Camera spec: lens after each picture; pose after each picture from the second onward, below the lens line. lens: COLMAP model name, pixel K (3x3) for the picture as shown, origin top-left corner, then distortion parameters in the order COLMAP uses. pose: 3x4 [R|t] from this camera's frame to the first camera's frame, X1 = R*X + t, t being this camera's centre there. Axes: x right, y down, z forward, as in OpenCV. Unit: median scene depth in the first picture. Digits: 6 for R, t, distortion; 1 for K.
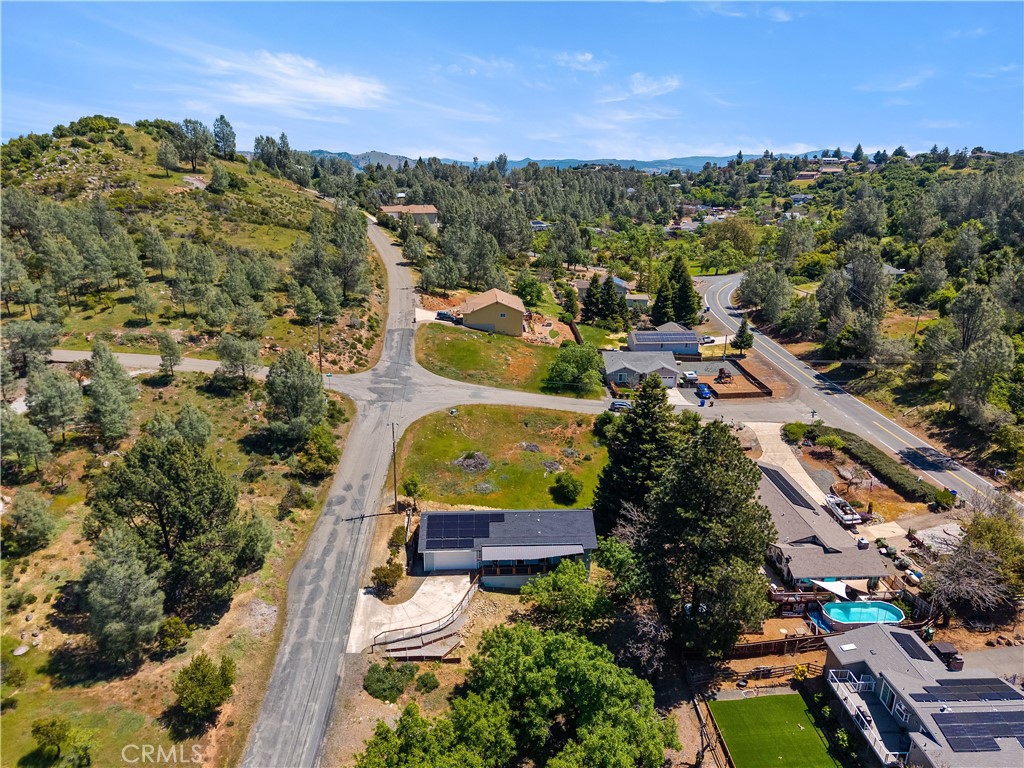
lens RADIAL K [[692.1, 0, 508.8], [0, 692.1, 382.9], [0, 0, 1]] dist [0.046915, -0.048971]
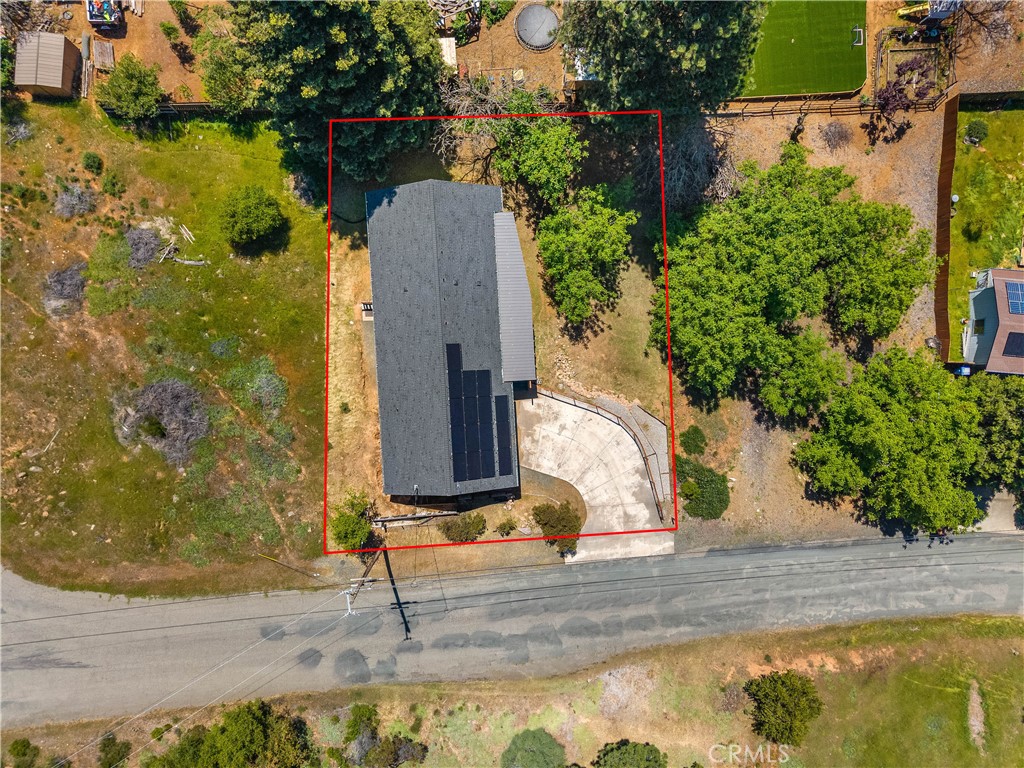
lens RADIAL K [[692.1, 0, 511.4], [0, 692.1, 376.6], [0, 0, 1]] dist [0.046915, -0.048971]
pose [[-0.010954, -0.999785, -0.017579, -0.025687], [0.287373, -0.019986, 0.957610, -0.370642], [-0.957756, 0.005438, 0.287530, 0.917345]]
